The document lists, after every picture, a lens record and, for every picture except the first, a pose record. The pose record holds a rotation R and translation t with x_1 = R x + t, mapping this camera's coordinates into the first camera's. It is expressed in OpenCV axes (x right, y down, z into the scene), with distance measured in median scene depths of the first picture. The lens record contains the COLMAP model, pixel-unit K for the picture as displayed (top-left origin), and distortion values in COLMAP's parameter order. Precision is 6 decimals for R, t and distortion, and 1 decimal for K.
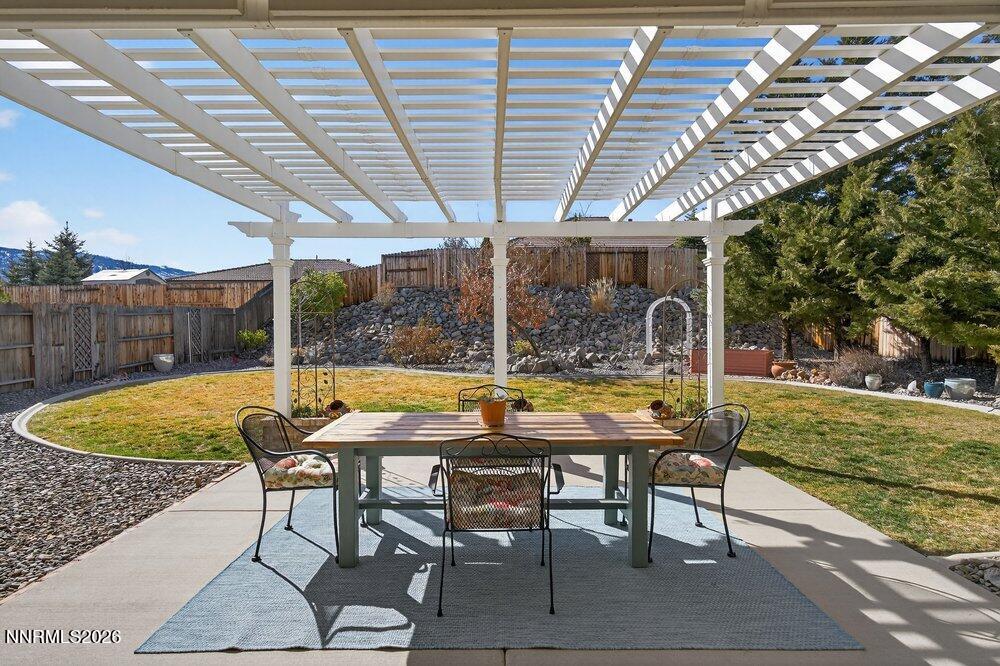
lens RADIAL K [[511.1, 0, 495.6], [0, 511.1, 338.1], [0, 0, 1]] dist [0.000361, 0.001773]
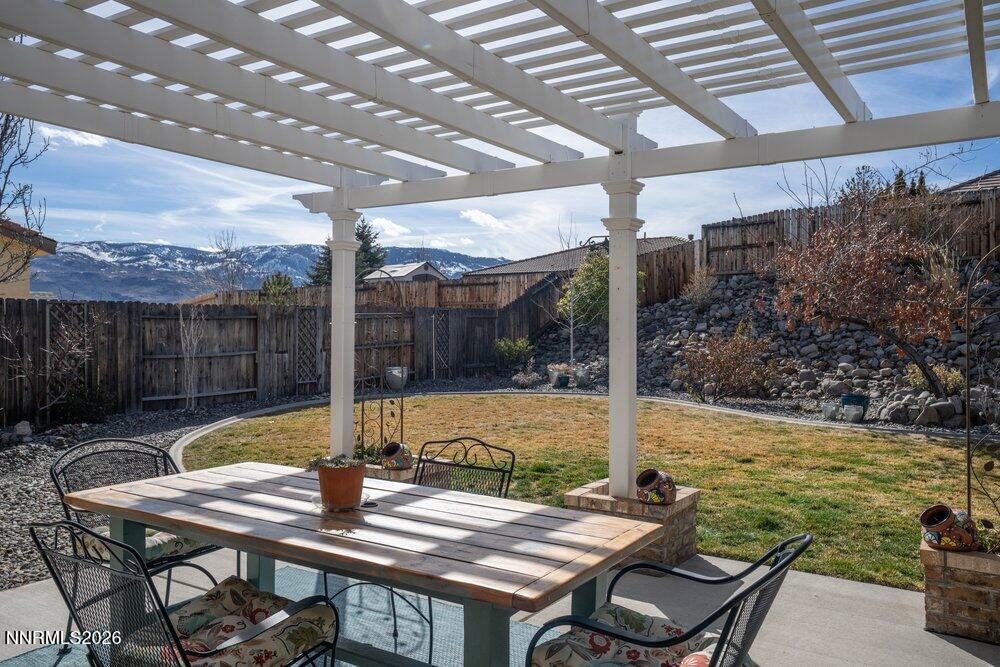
lens RADIAL K [[757.5, 0, 495.5], [0, 757.5, 324.9], [0, 0, 1]] dist [-0.000662, 0.006483]
pose [[0.837225, 0.003202, -0.546849, 0.153540], [-0.022892, 0.999312, -0.029196, -0.003570], [0.546379, 0.036963, 0.836722, 0.097166]]
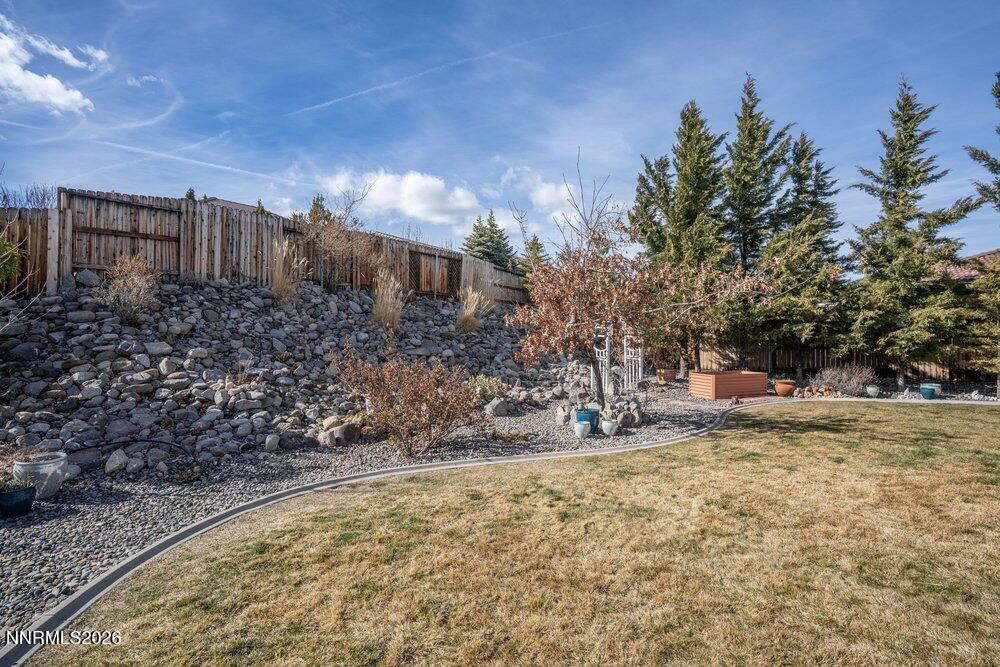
lens RADIAL K [[511.1, 0, 498.7], [0, 511.1, 325.4], [0, 0, 1]] dist [0.000361, 0.001773]
pose [[0.538921, 0.015455, 0.842214, -0.682312], [0.029291, 0.998883, -0.037073, -0.047679], [-0.841847, 0.044649, 0.537867, 0.877514]]
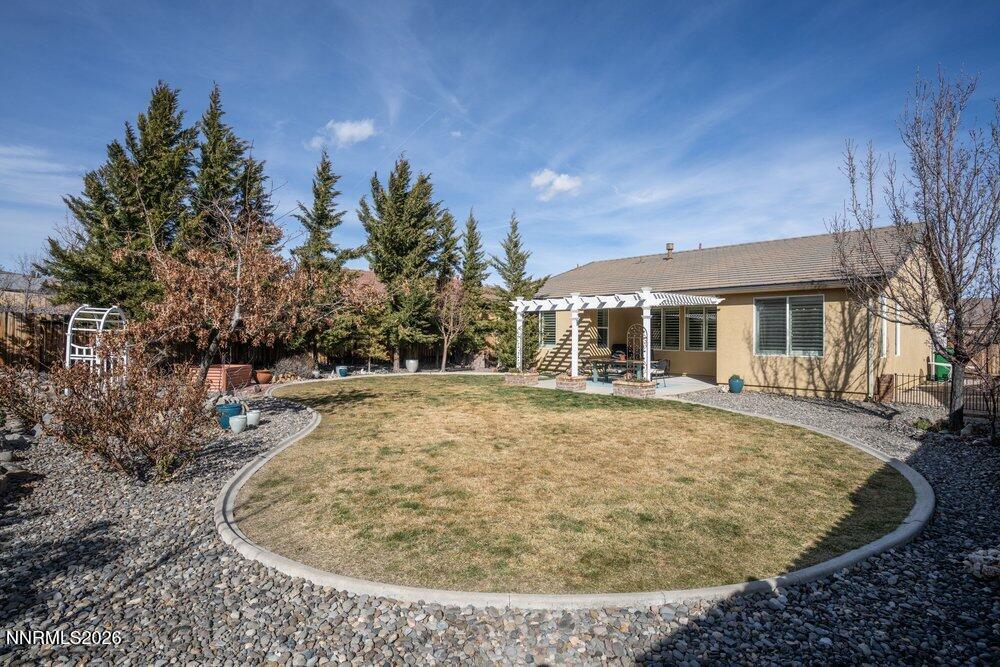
lens RADIAL K [[511.1, 0, 505.1], [0, 511.1, 334.8], [0, 0, 1]] dist [0.000361, 0.001773]
pose [[-0.683452, -0.002903, 0.729989, -0.787014], [0.018039, 0.999620, 0.020864, -0.058581], [-0.729772, 0.027428, -0.683140, 1.437470]]
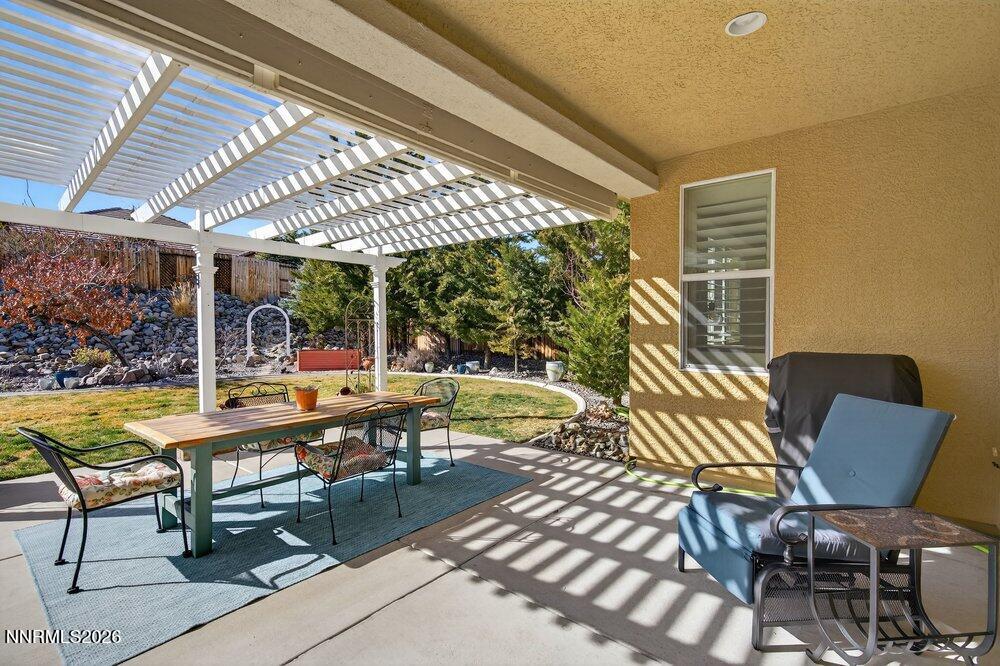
lens RADIAL K [[463.7, 0, 497.0], [0, 463.7, 331.1], [0, 0, 1]] dist [0.010716, -0.000986]
pose [[0.635595, -0.002716, 0.772018, -0.159382], [0.020836, 0.999690, -0.013637, 0.000774], [-0.771742, 0.024753, 0.635454, -0.026476]]
